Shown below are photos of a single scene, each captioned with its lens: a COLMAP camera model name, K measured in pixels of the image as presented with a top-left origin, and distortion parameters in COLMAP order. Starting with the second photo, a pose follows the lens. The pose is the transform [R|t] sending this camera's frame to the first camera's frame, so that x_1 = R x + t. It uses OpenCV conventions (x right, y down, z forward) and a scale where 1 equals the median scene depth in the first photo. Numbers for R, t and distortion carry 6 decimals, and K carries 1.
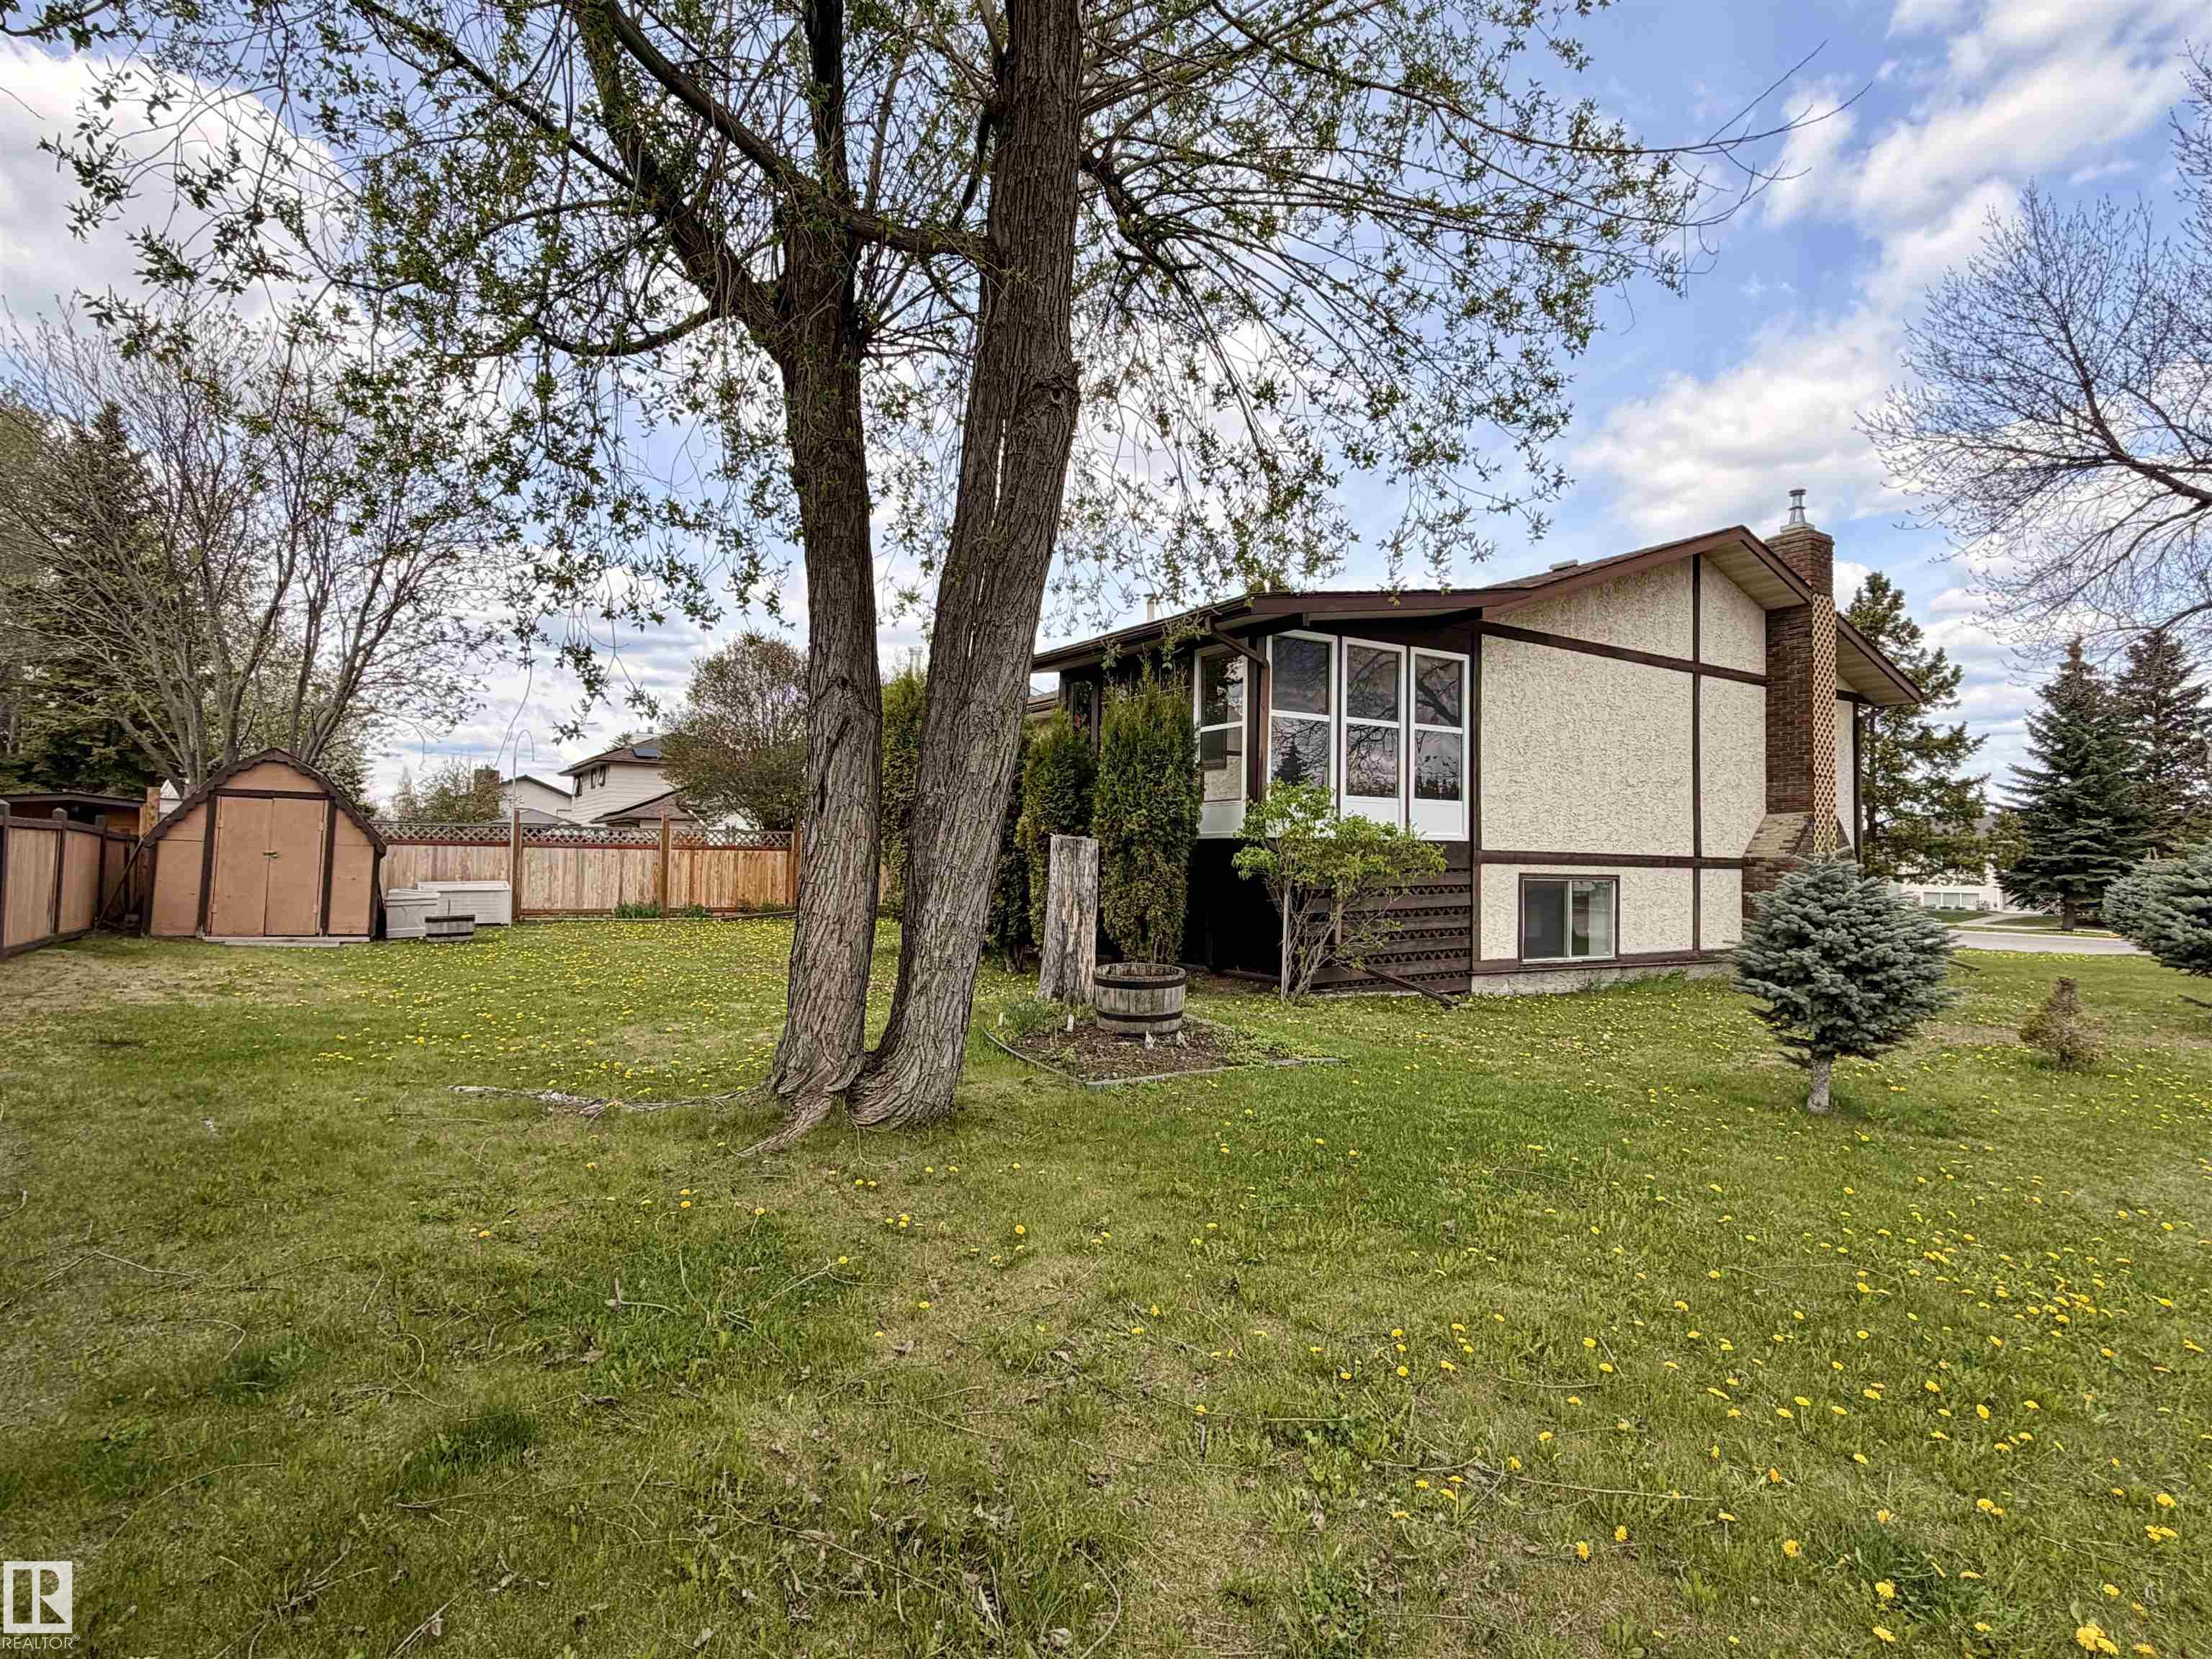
lens RADIAL K [[1175.6, 0, 1105.9], [0, 1175.6, 827.1], [0, 0, 1]] dist [-0.002984, -0.000417]
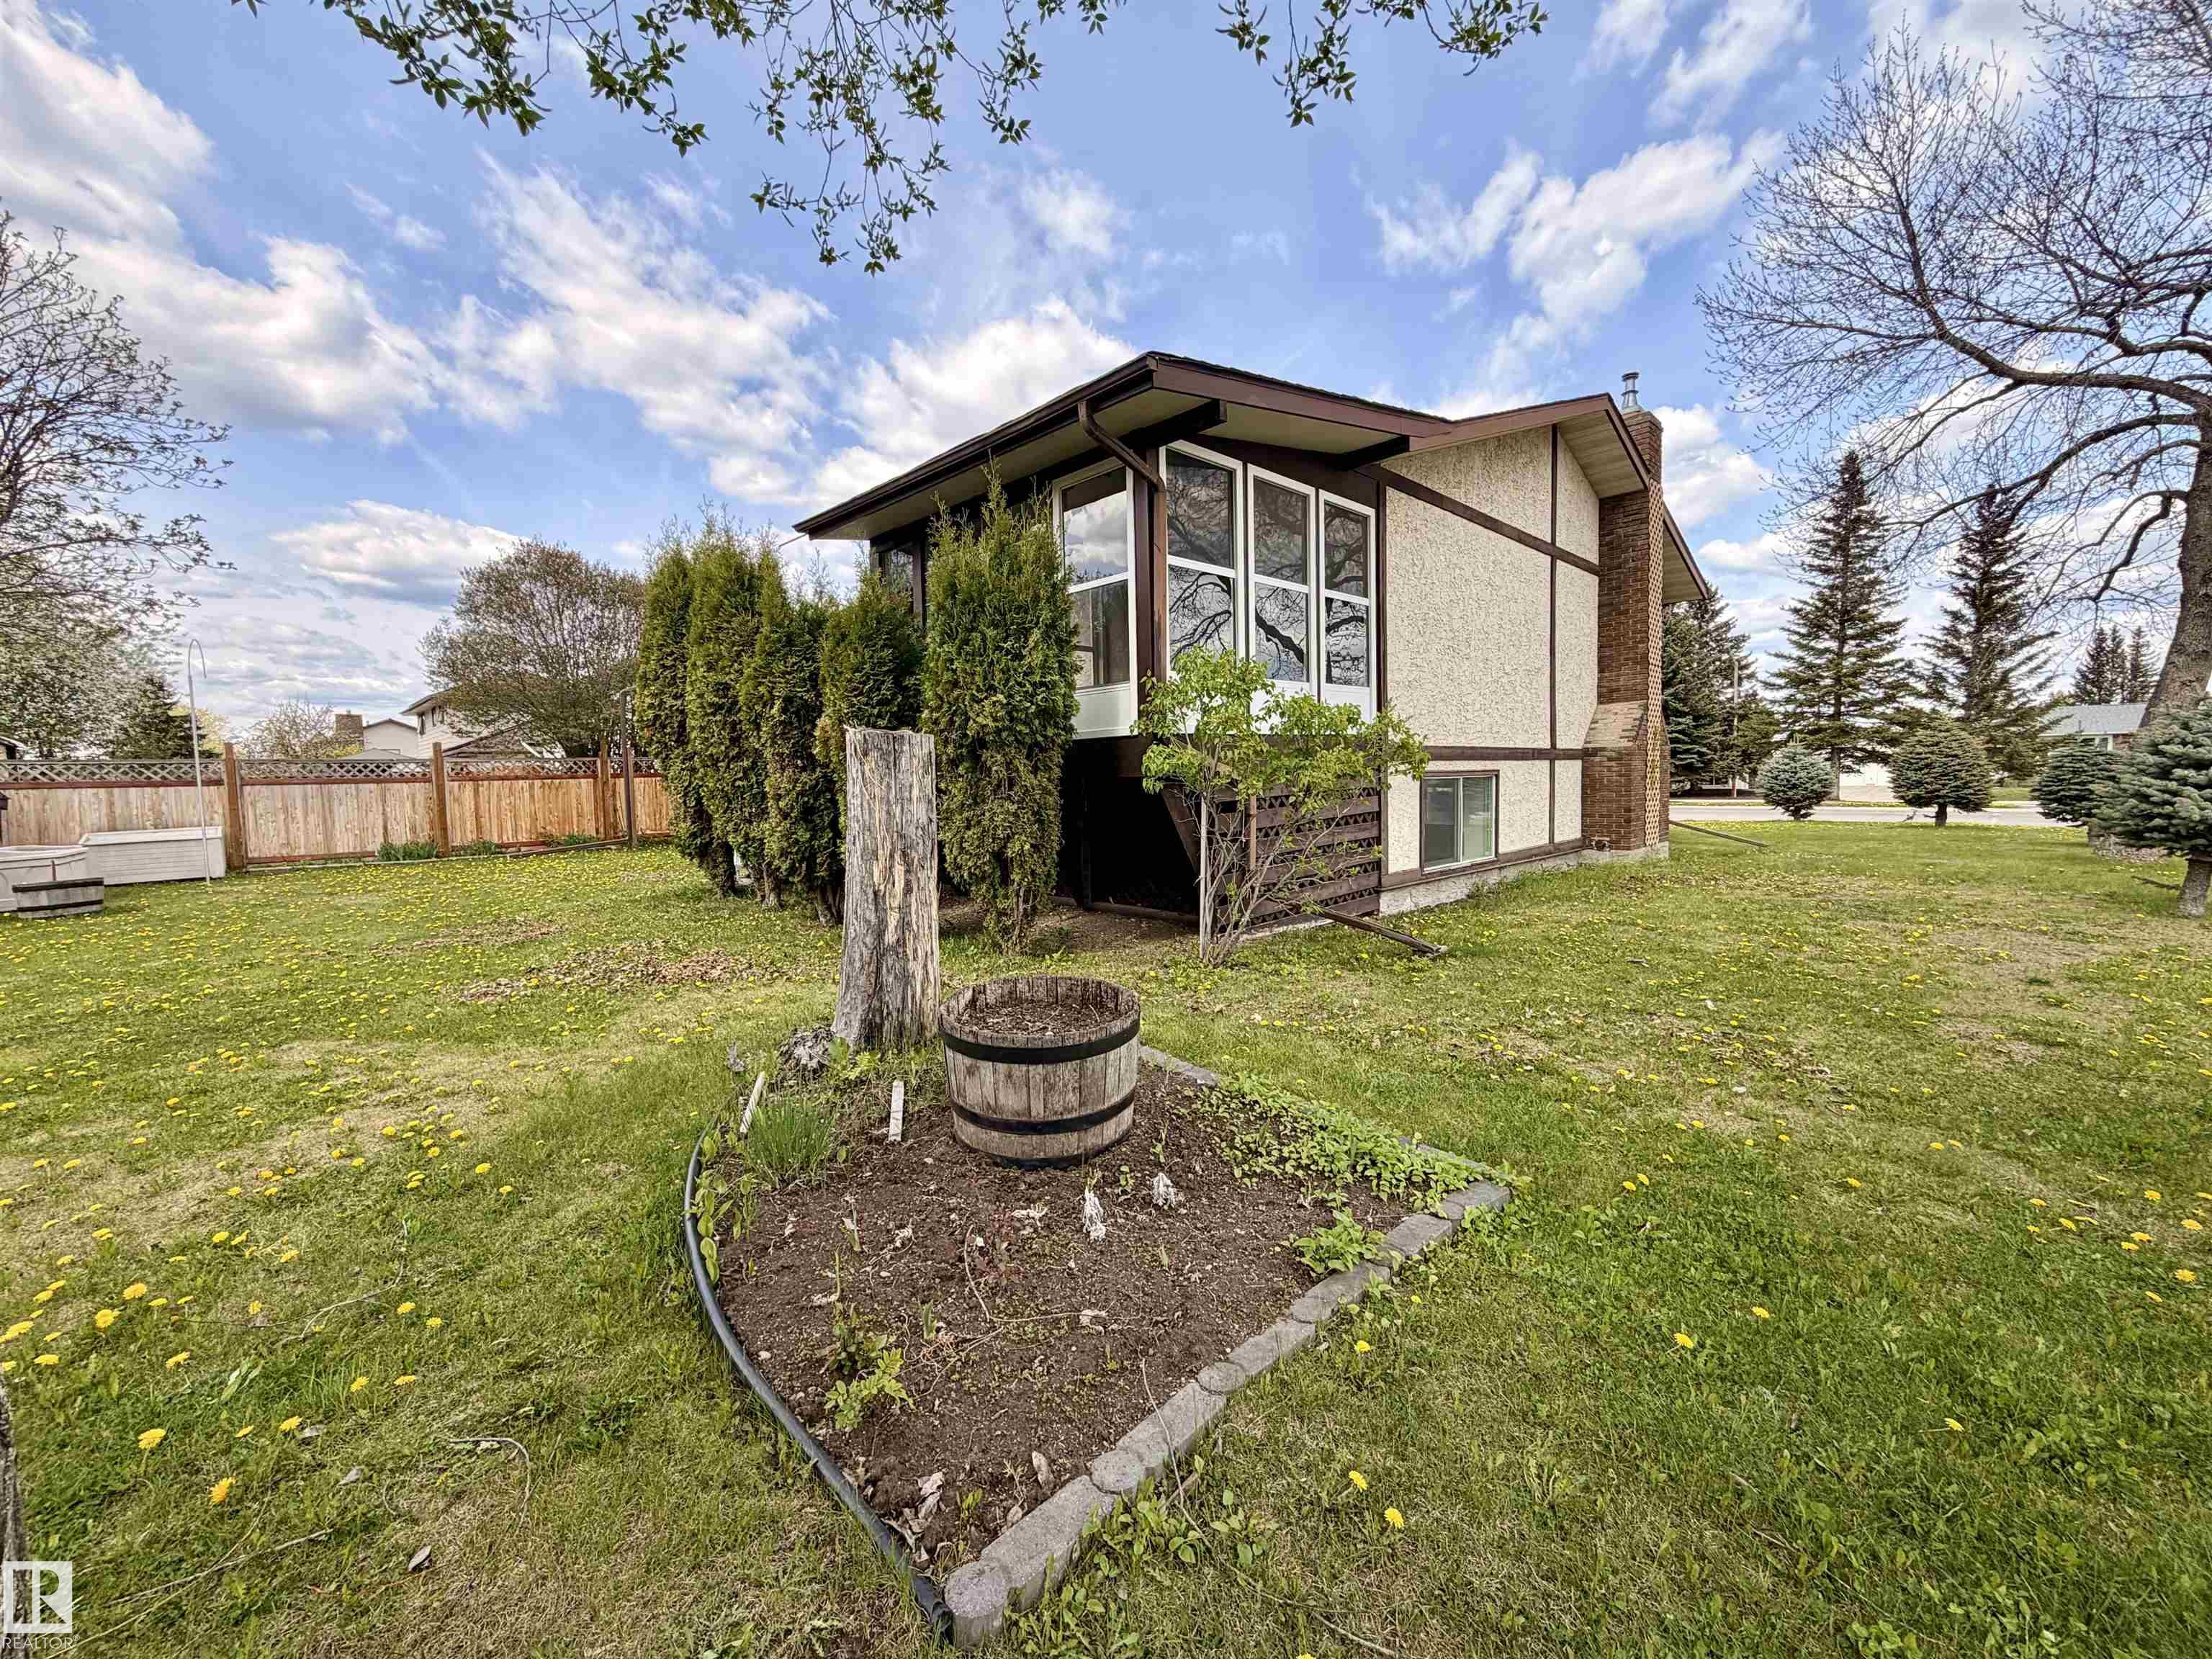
lens RADIAL K [[880.2, 0, 1099.8], [0, 880.2, 826.8], [0, 0, 1]] dist [0.003828, -0.000013]
pose [[0.981897, -0.048321, 0.183149, -0.005498], [0.031878, 0.995278, 0.091686, 0.012799], [-0.186714, -0.084187, 0.978800, 0.401133]]
